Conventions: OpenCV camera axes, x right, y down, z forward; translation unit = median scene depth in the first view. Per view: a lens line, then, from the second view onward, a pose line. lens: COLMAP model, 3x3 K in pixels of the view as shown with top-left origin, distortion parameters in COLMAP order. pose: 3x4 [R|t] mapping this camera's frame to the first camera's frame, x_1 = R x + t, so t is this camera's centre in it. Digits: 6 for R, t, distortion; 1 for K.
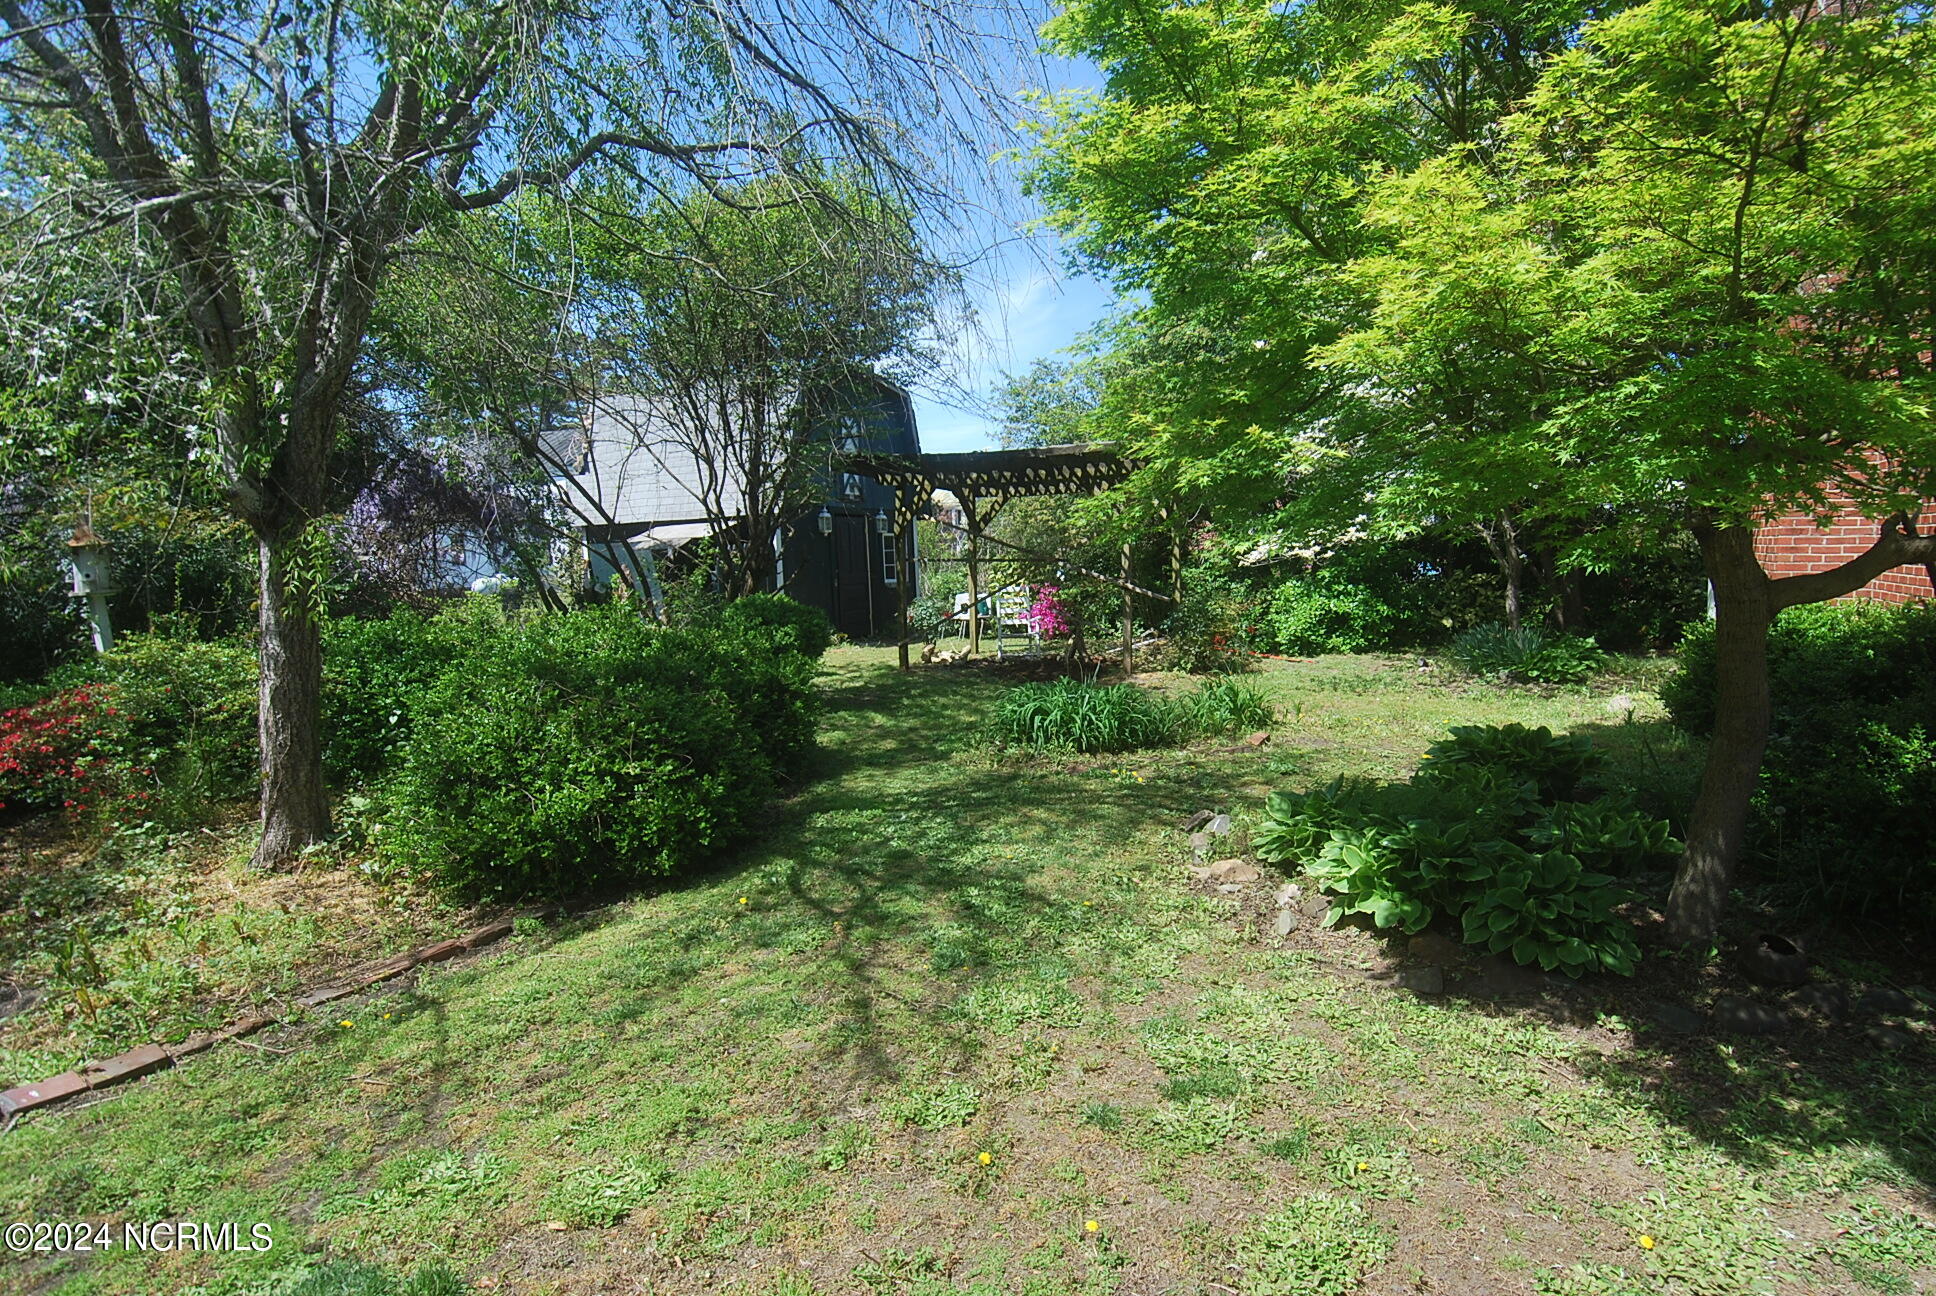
lens RADIAL K [[1015.4, 0, 1041.5], [0, 1015.4, 659.4], [0, 0, 1]] dist [0.036544, -0.045321]
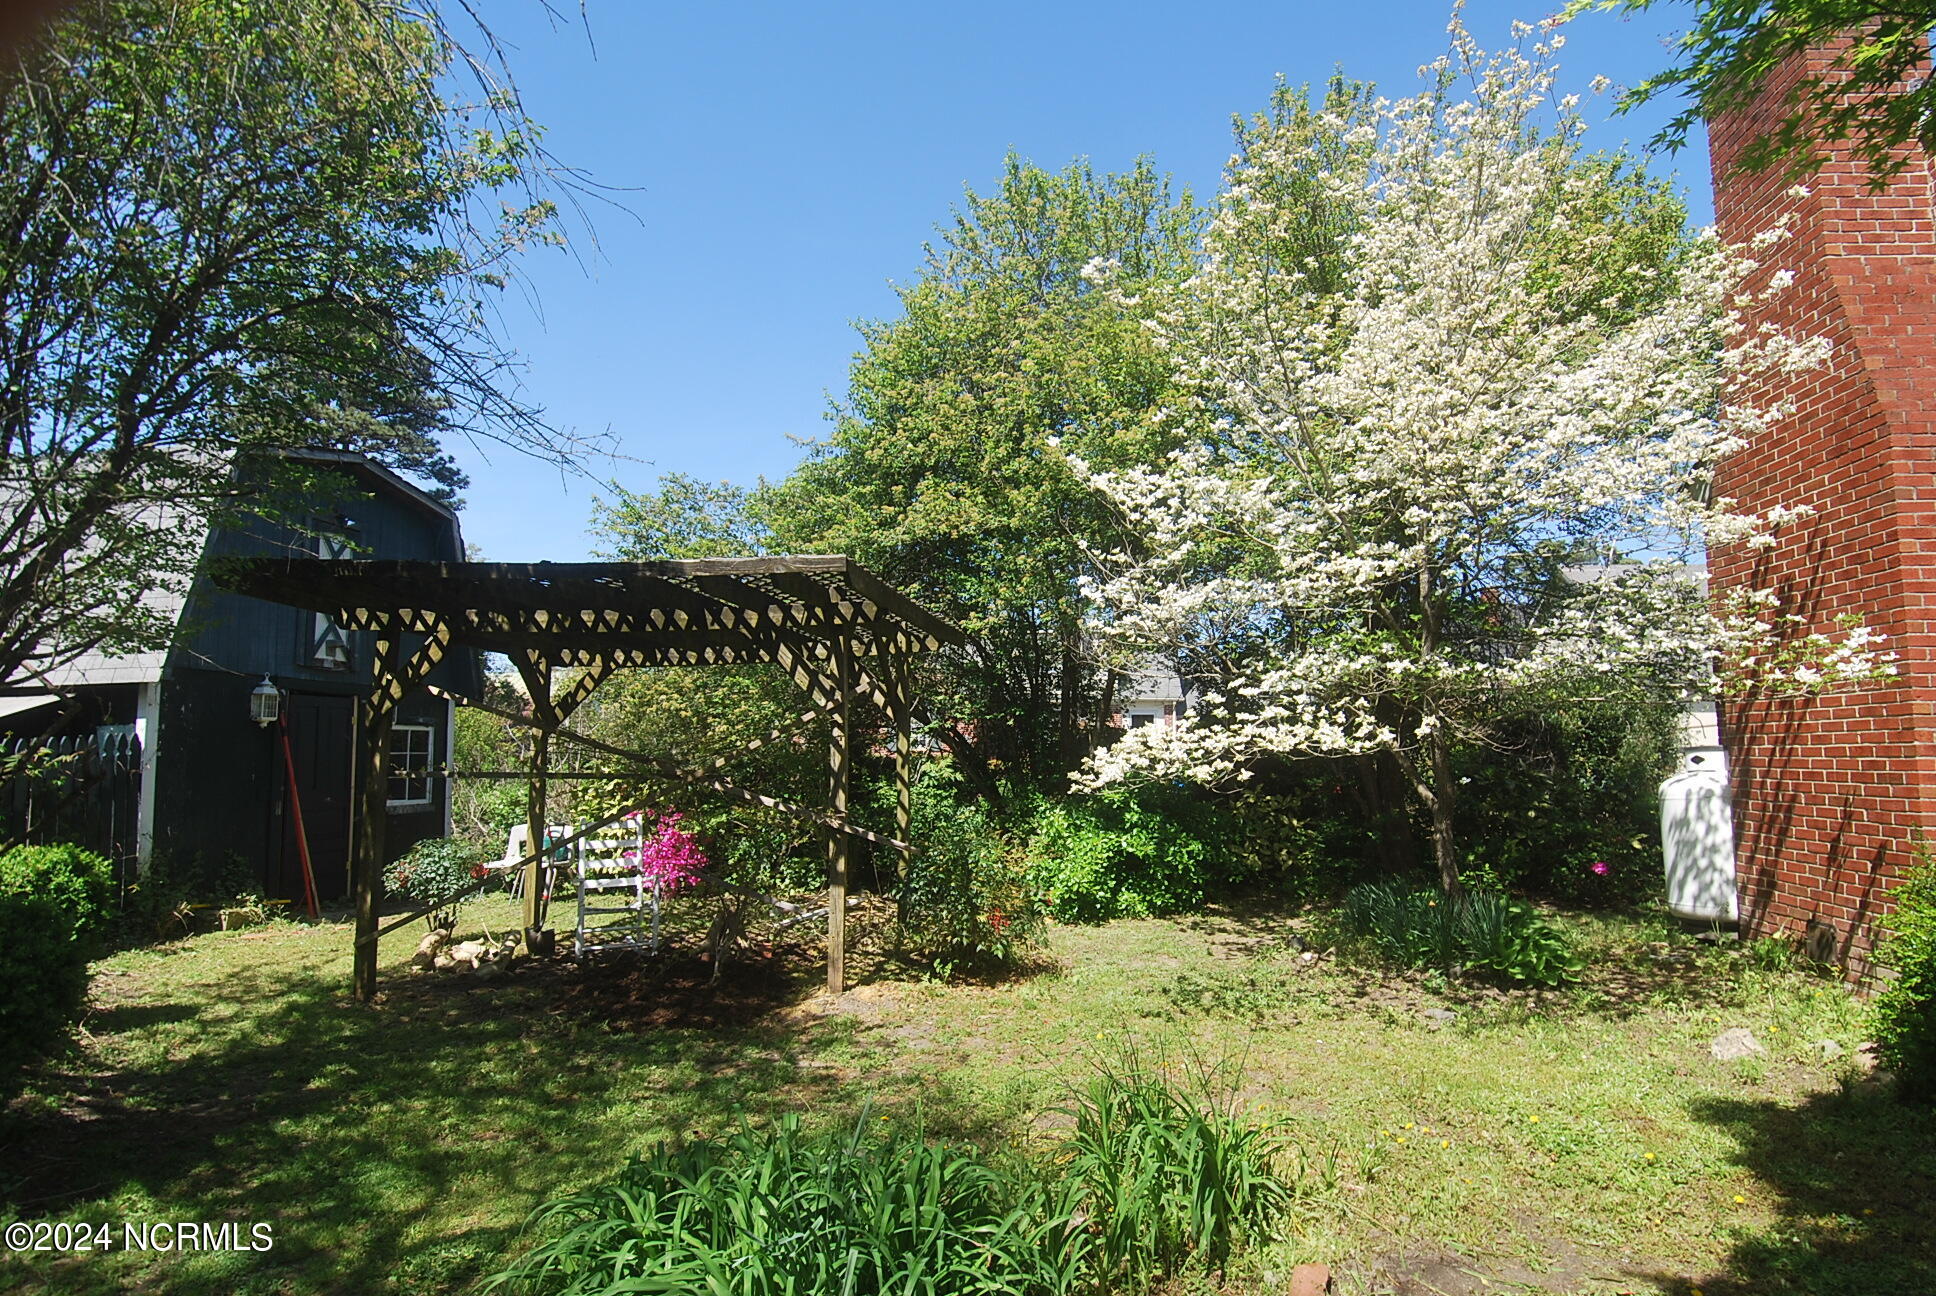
lens RADIAL K [[1010.9, 0, 1048.9], [0, 1010.9, 661.1], [0, 0, 1]] dist [0.041625, -0.050313]
pose [[0.931469, 0.046310, 0.360862, -0.015283], [0.026088, 0.980811, -0.193208, -0.067344], [-0.362885, 0.189381, 0.912387, 0.589946]]
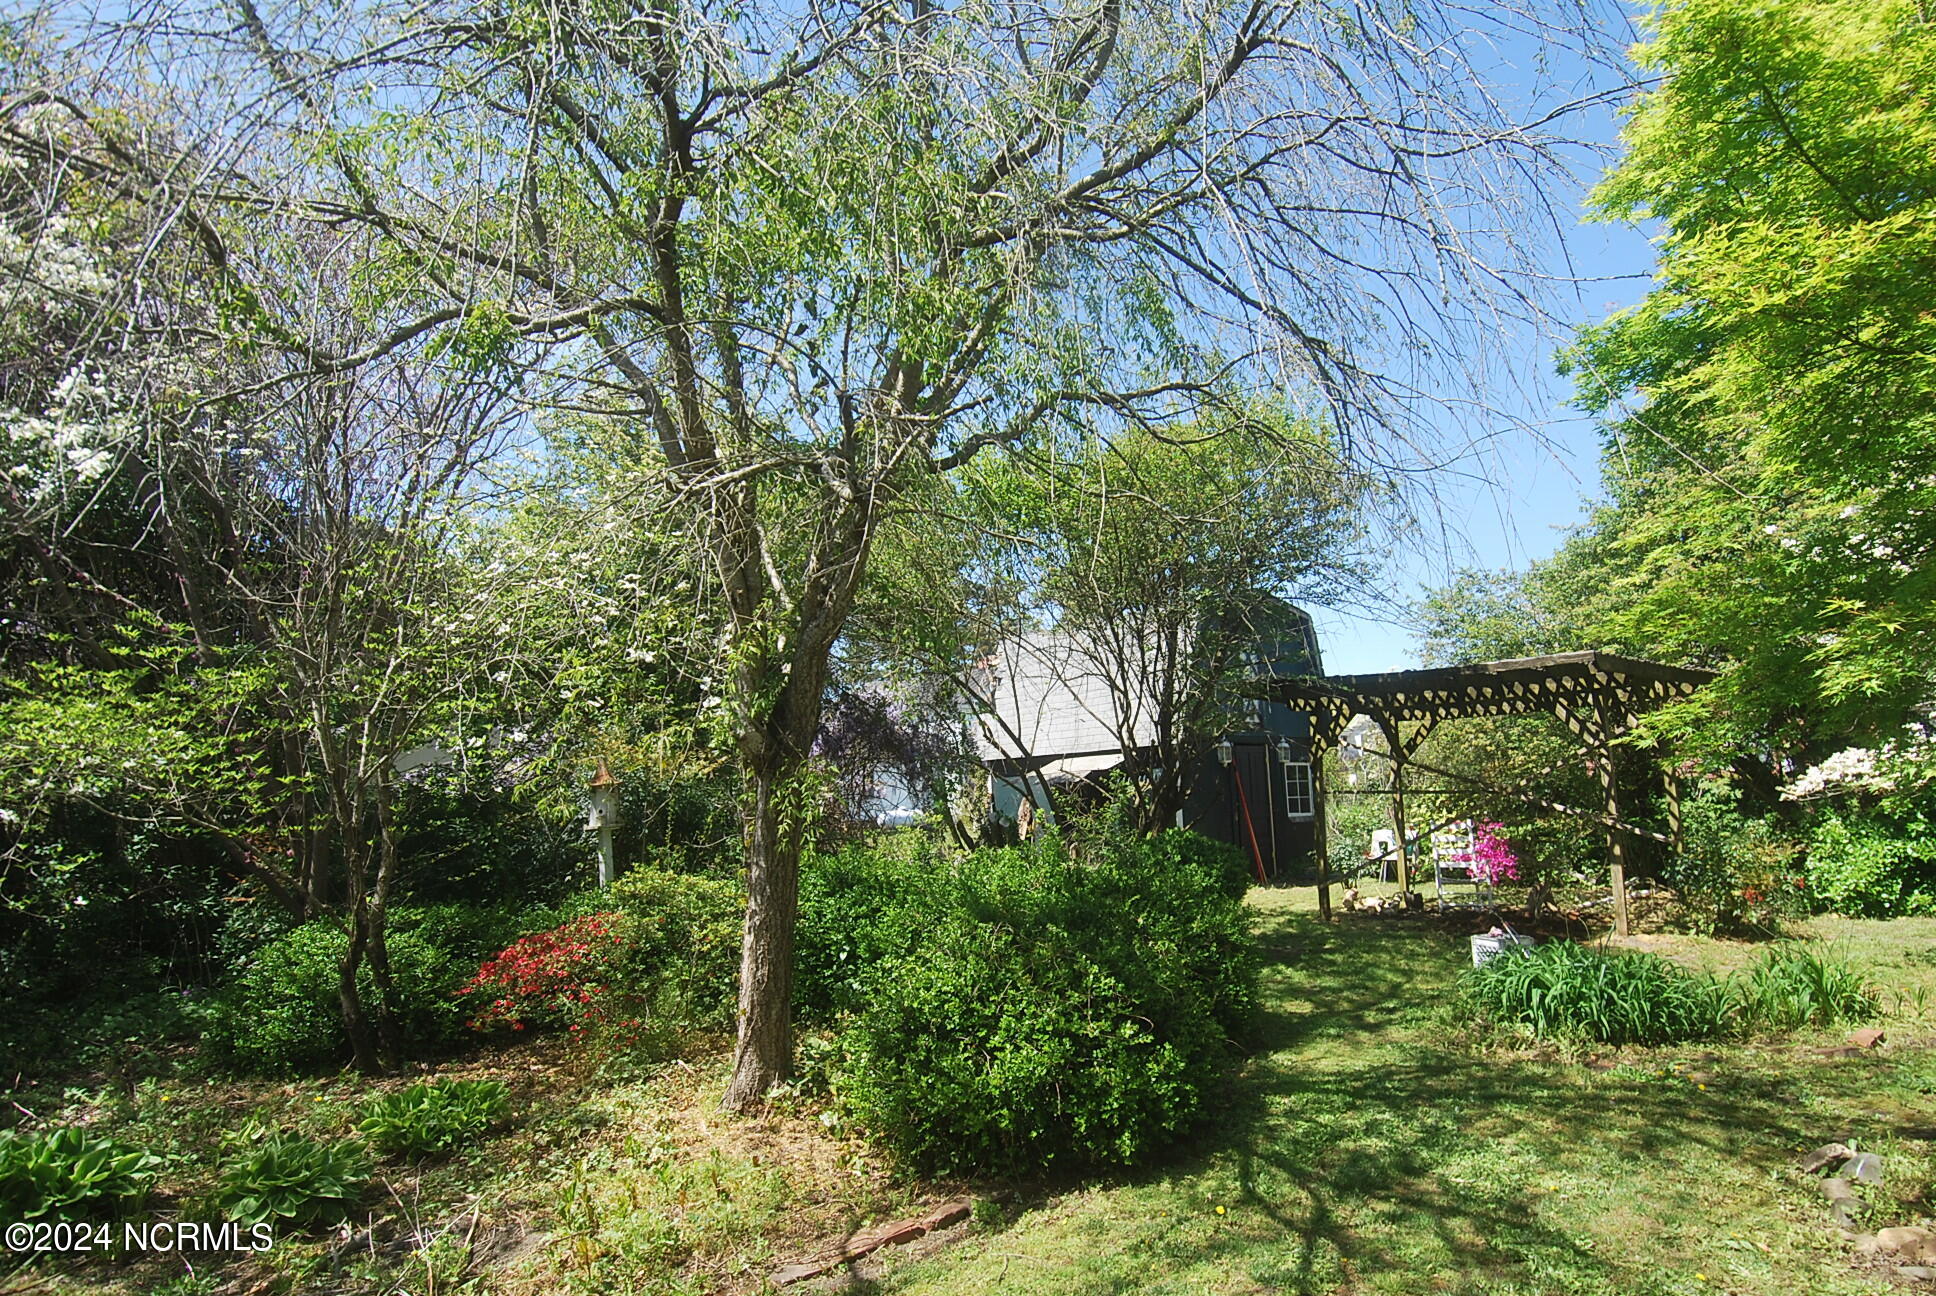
lens RADIAL K [[1066.5, 0, 1035.5], [0, 1066.5, 662.1], [0, 0, 1]] dist [0.060458, -0.061498]
pose [[0.937187, -0.048106, -0.345493, -0.057856], [-0.027461, 0.977197, -0.210553, -0.005123], [0.347744, 0.206815, 0.914495, 0.028334]]
